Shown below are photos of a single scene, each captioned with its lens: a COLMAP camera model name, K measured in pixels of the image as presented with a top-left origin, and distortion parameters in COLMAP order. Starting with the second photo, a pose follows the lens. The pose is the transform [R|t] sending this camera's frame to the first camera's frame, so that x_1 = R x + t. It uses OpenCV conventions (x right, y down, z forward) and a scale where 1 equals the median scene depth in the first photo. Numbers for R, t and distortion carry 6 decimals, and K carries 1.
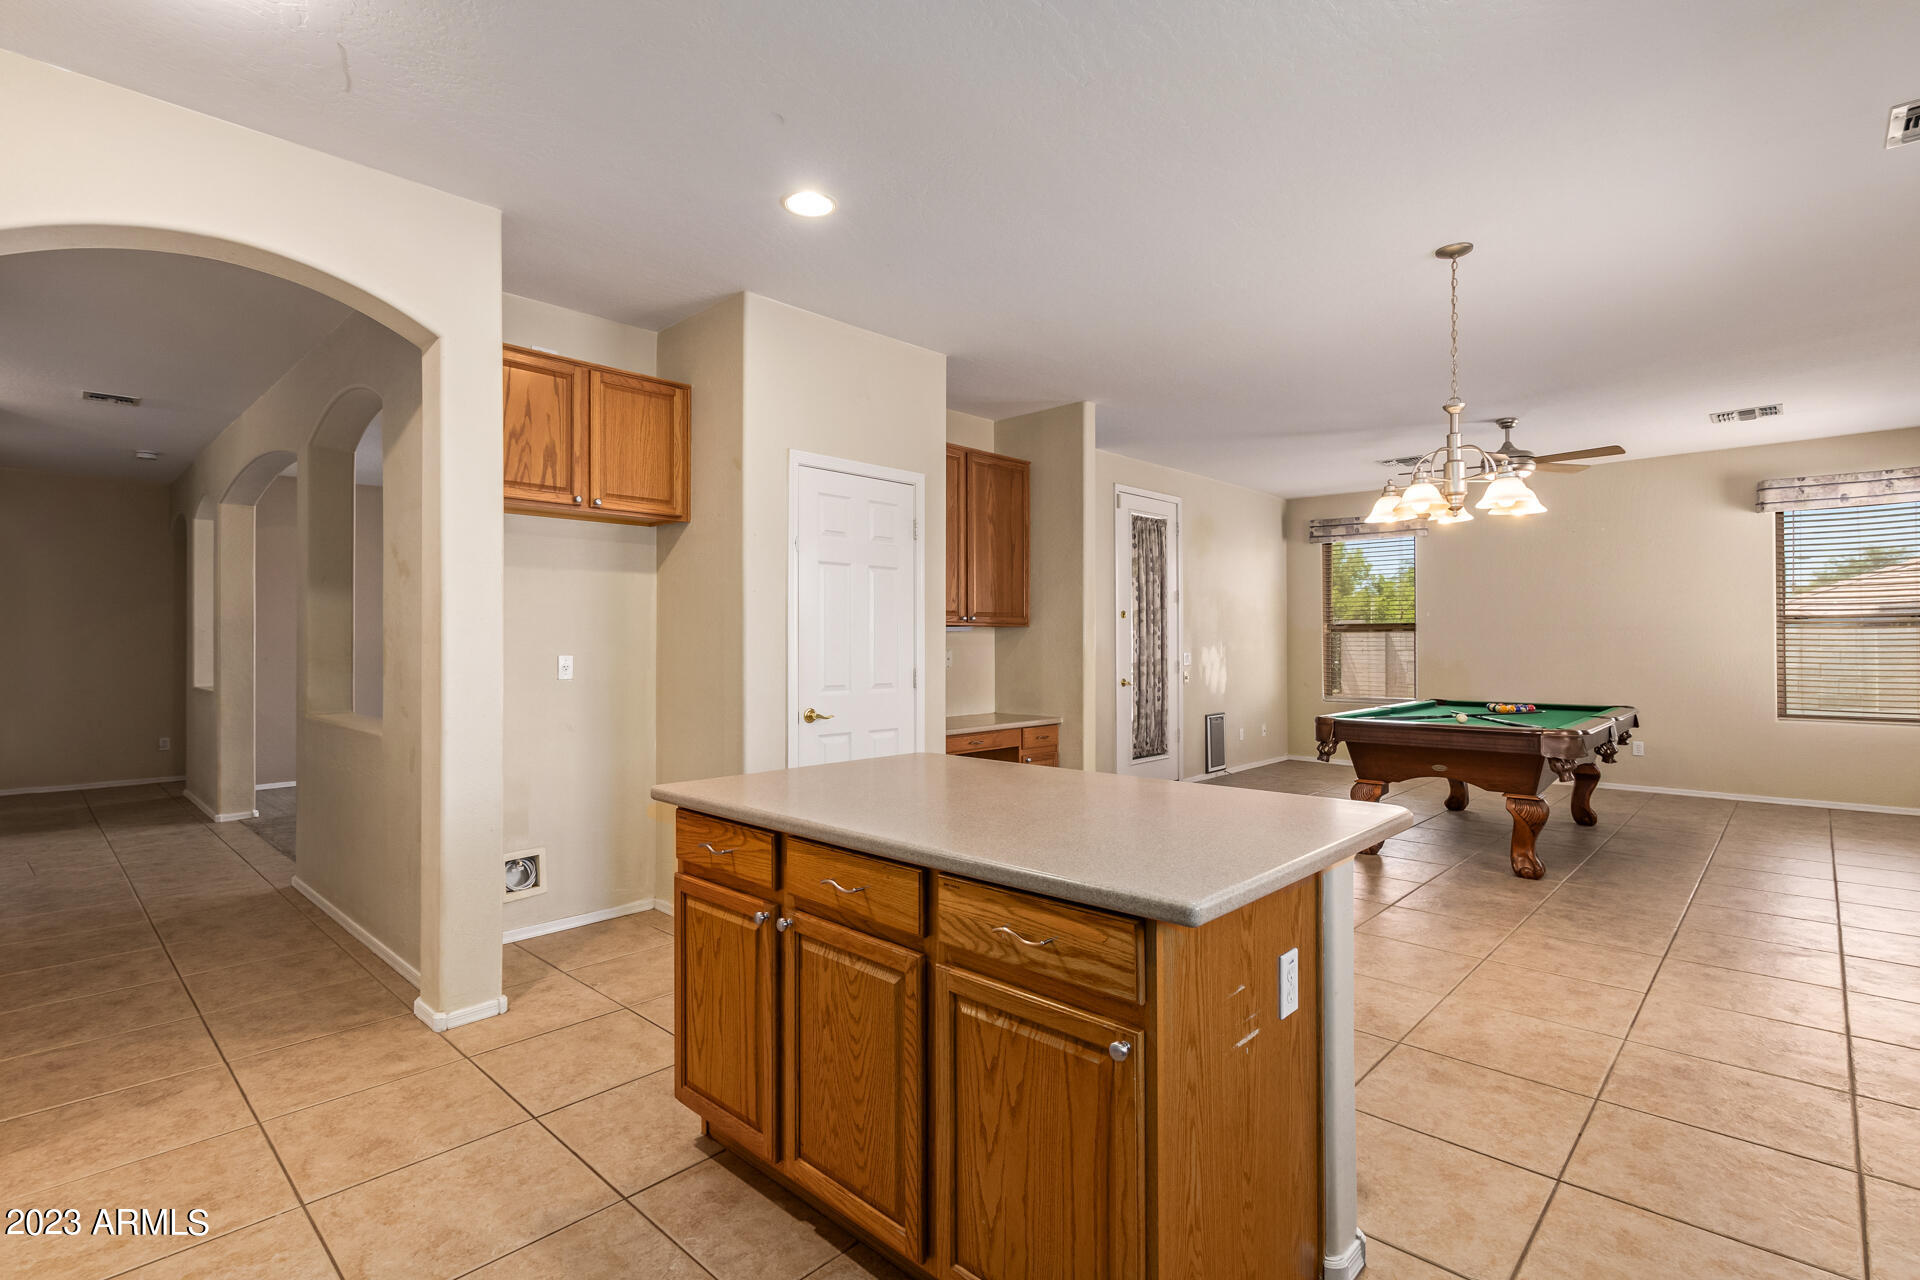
lens RADIAL K [[903.3, 0, 950.5], [0, 903.3, 637.3], [0, 0, 1]] dist [-0.028334, -0.000010]
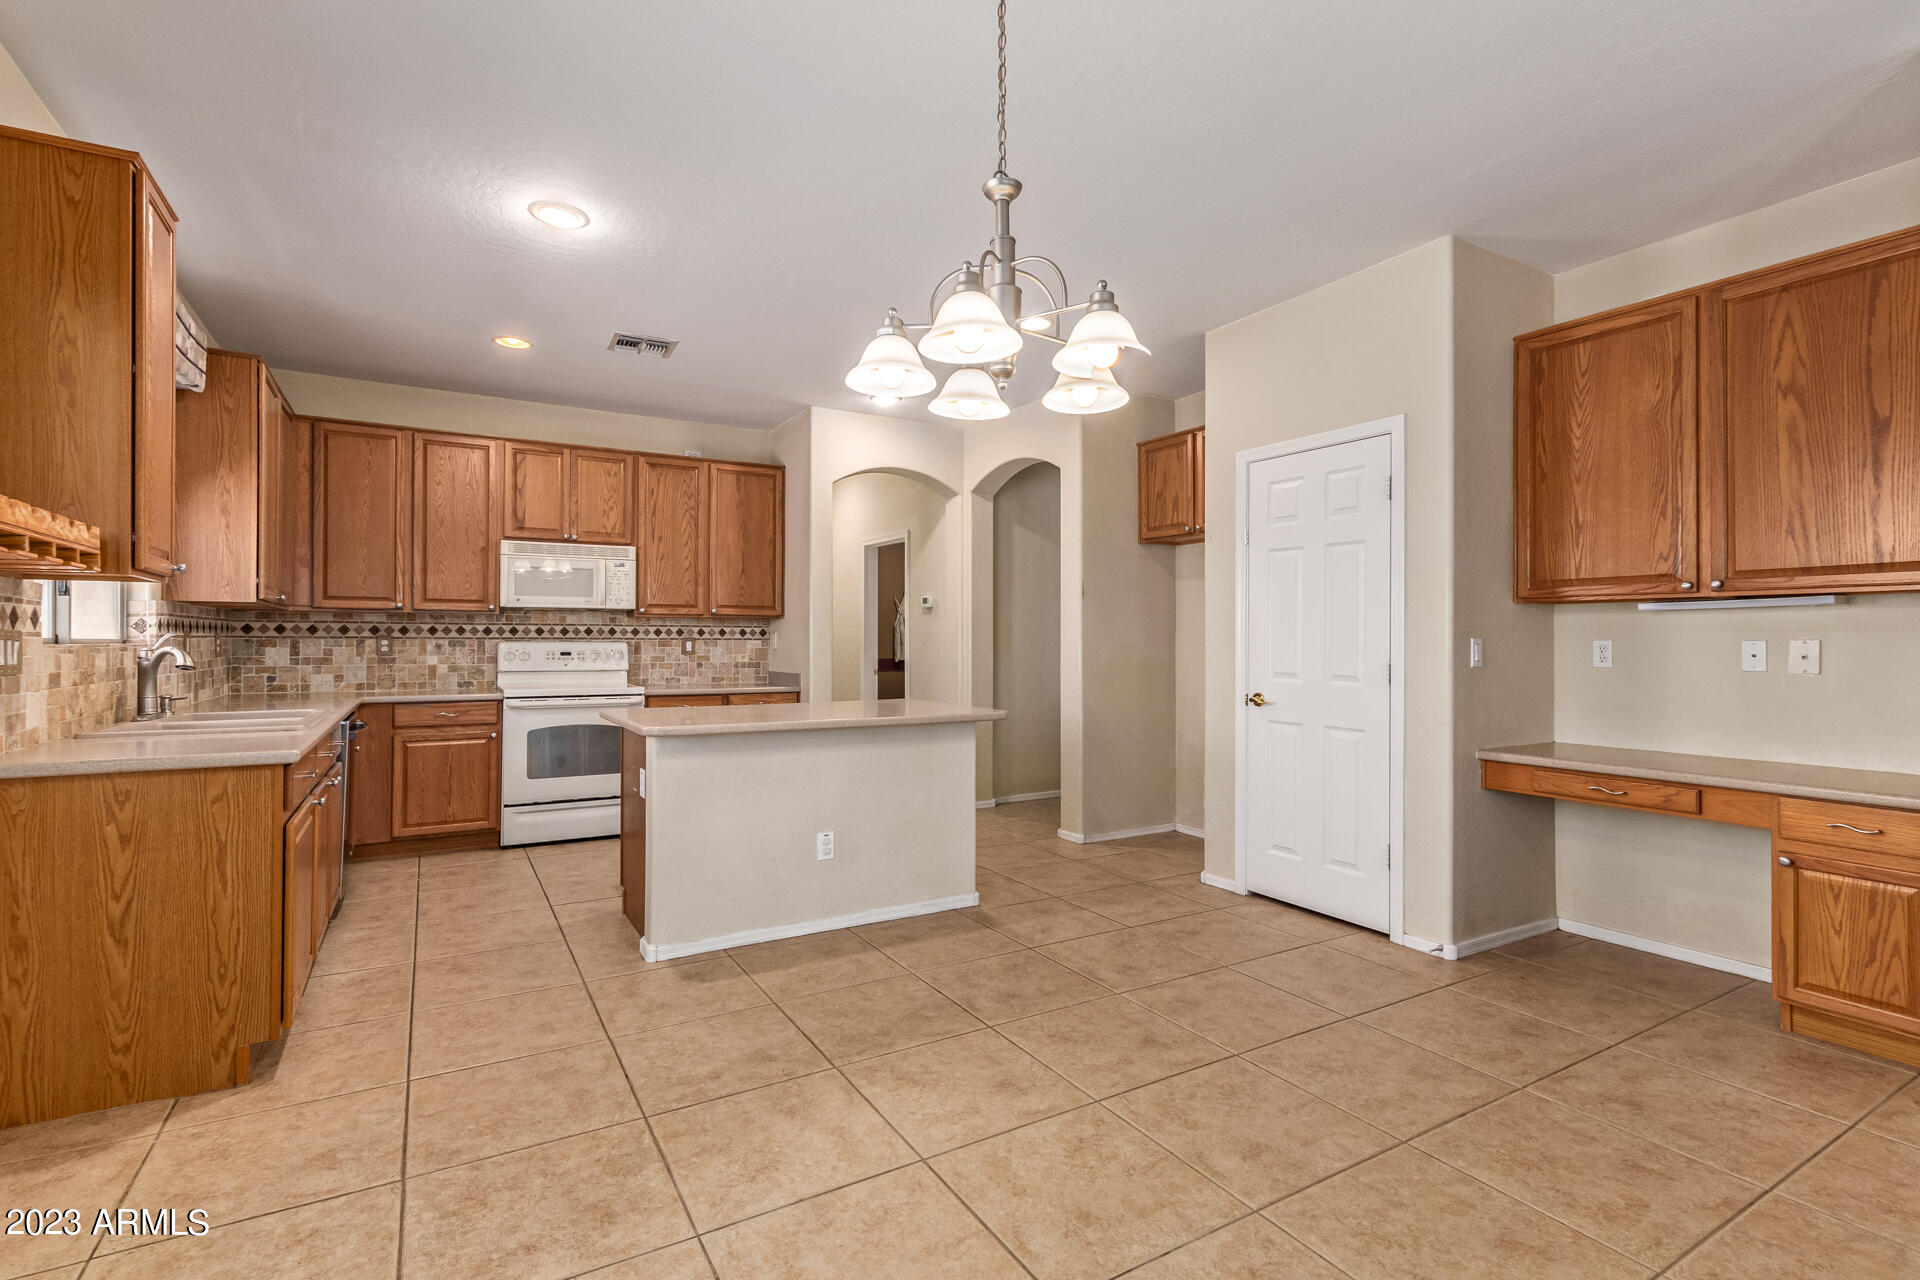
lens RADIAL K [[903.3, 0, 950.5], [0, 903.3, 637.3], [0, 0, 1]] dist [-0.028334, -0.000010]
pose [[-0.274694, -0.003286, -0.961526, 1.096568], [0.002659, 0.999988, -0.004177, 0.021449], [0.961528, -0.003704, -0.274682, 1.113156]]
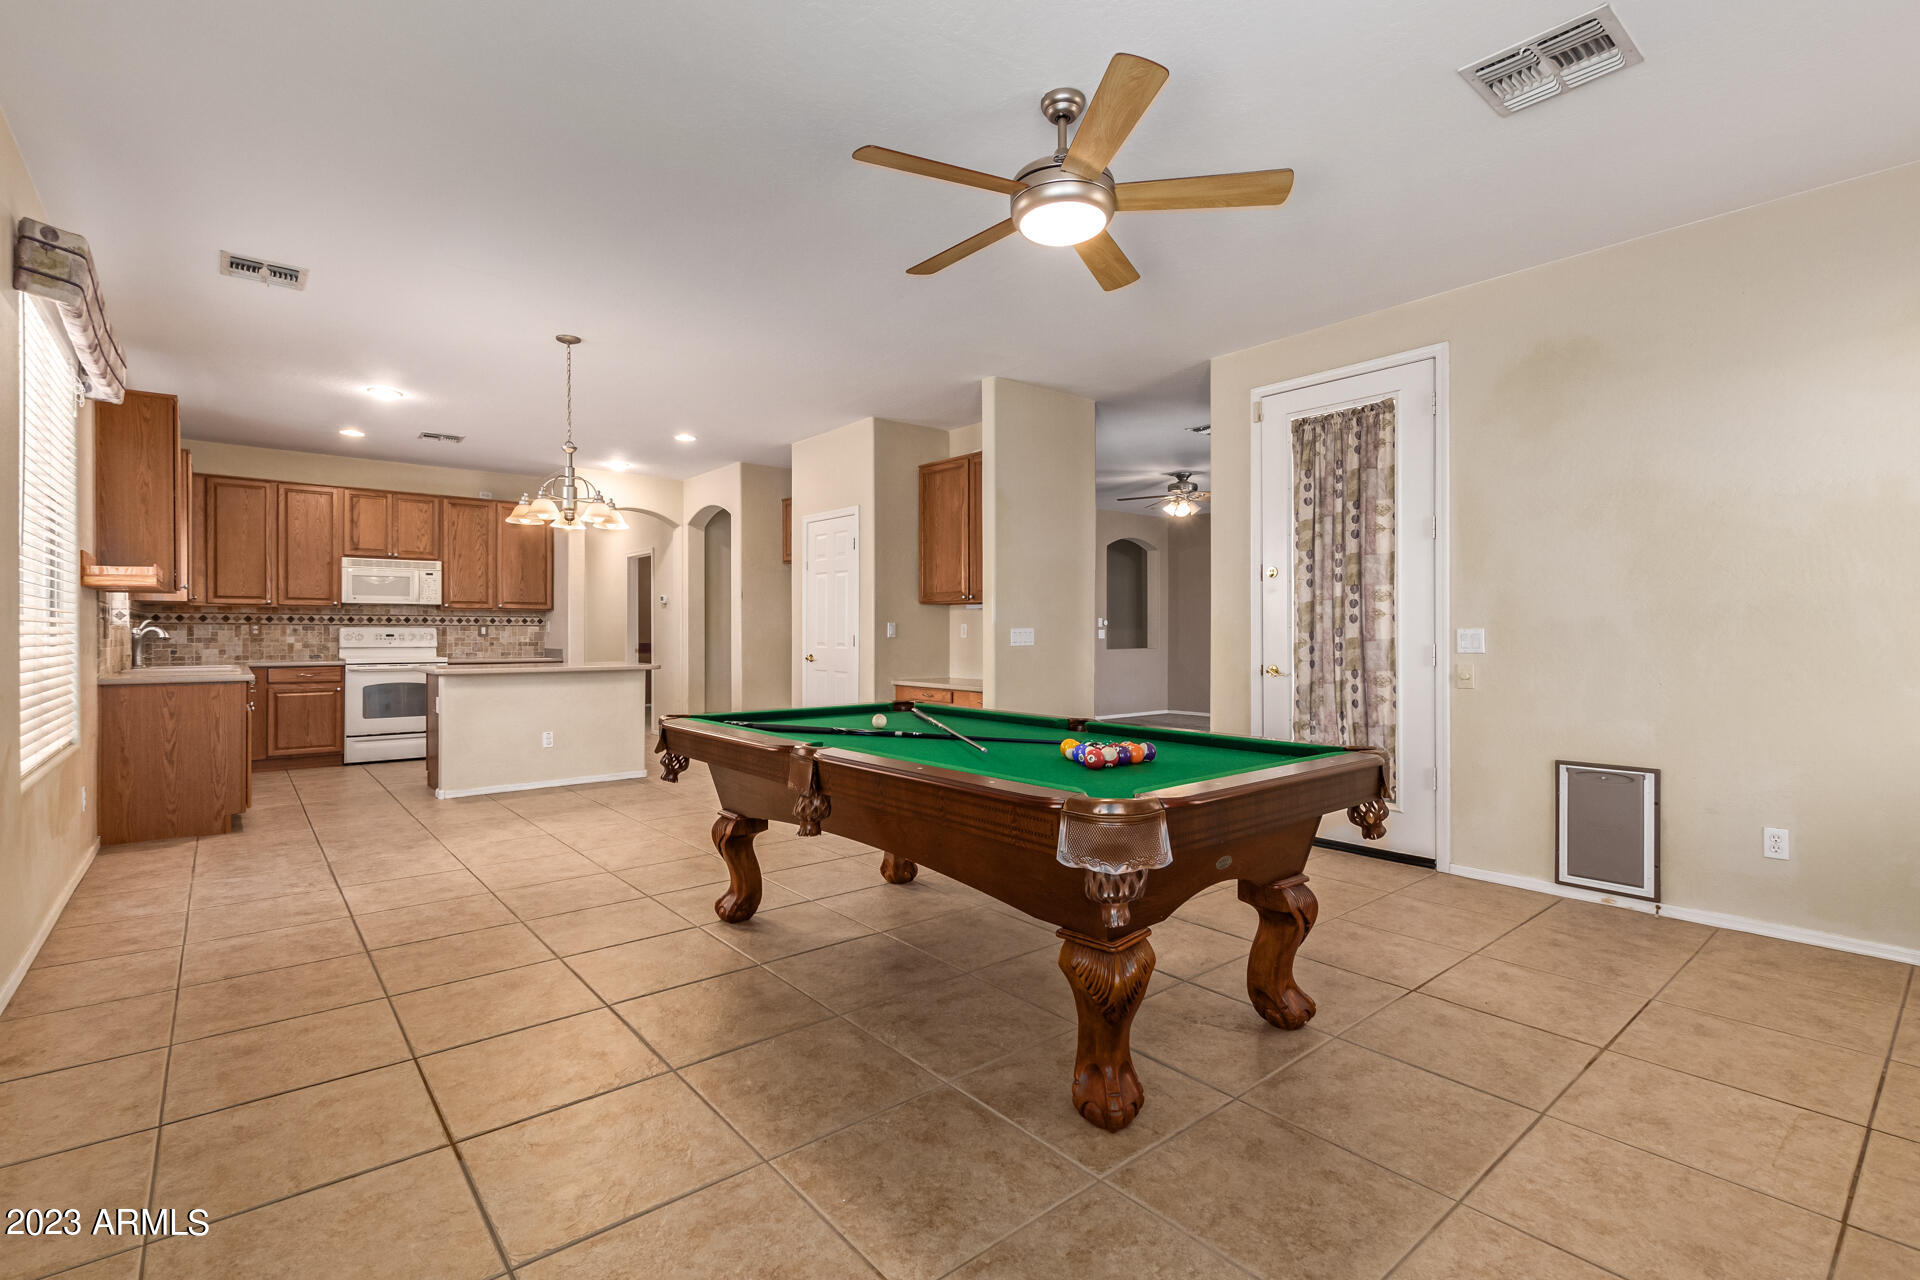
lens RADIAL K [[903.3, 0, 950.5], [0, 903.3, 637.3], [0, 0, 1]] dist [-0.028334, -0.000010]
pose [[-0.119252, 0.006266, -0.992844, 1.936324], [0.004162, 0.999974, 0.005811, 0.041925], [0.992855, -0.003439, -0.119275, 1.785232]]
